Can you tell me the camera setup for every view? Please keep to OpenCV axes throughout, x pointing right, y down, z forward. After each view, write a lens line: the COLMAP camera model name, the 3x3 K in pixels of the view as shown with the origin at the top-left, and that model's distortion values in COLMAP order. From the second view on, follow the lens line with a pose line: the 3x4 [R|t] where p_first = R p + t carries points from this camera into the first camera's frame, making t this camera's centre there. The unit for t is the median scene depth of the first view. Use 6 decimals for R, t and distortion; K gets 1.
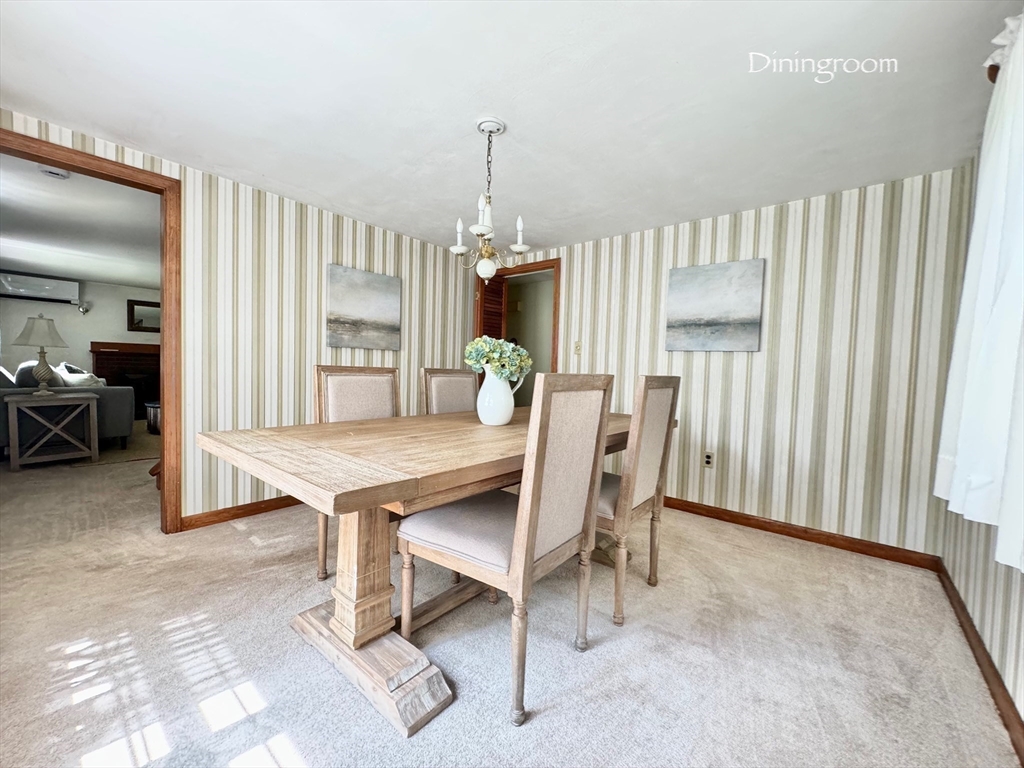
lens RADIAL K [[406.0, 0, 511.1], [0, 406.0, 383.8], [0, 0, 1]] dist [-0.002918, 0.000445]
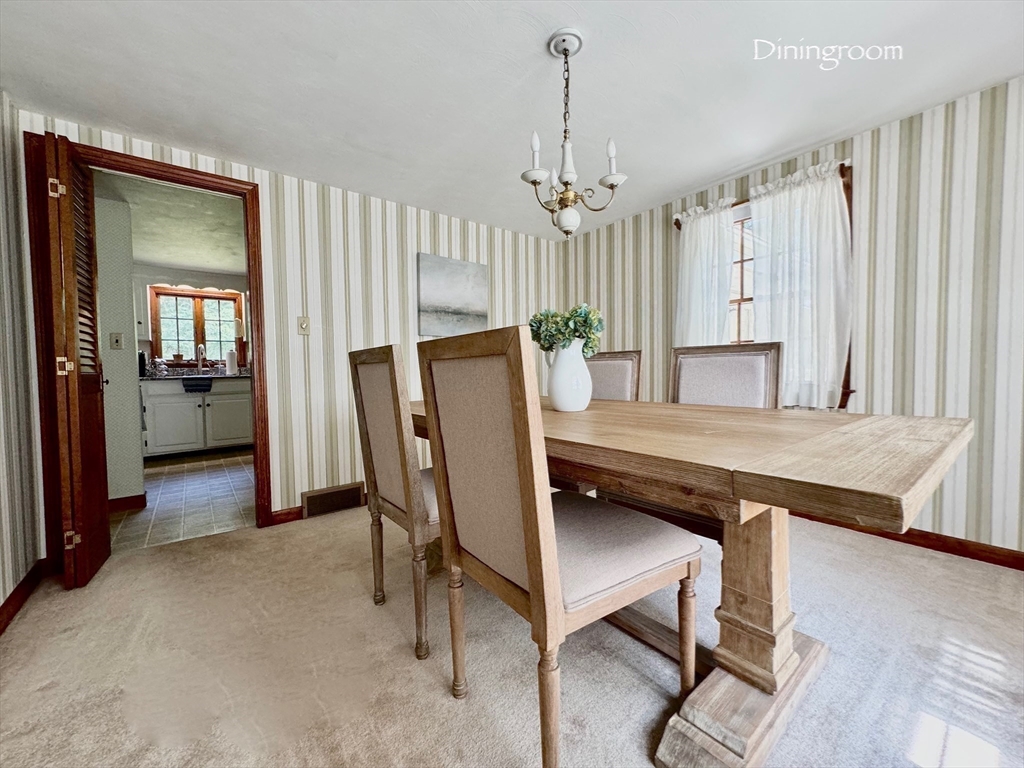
lens RADIAL K [[406.0, 0, 511.7], [0, 406.0, 387.2], [0, 0, 1]] dist [-0.002918, 0.000445]
pose [[0.206054, -0.091243, 0.974277, -0.582436], [0.051029, 0.995291, 0.082419, -0.025679], [-0.977209, 0.032733, 0.209740, 0.607060]]
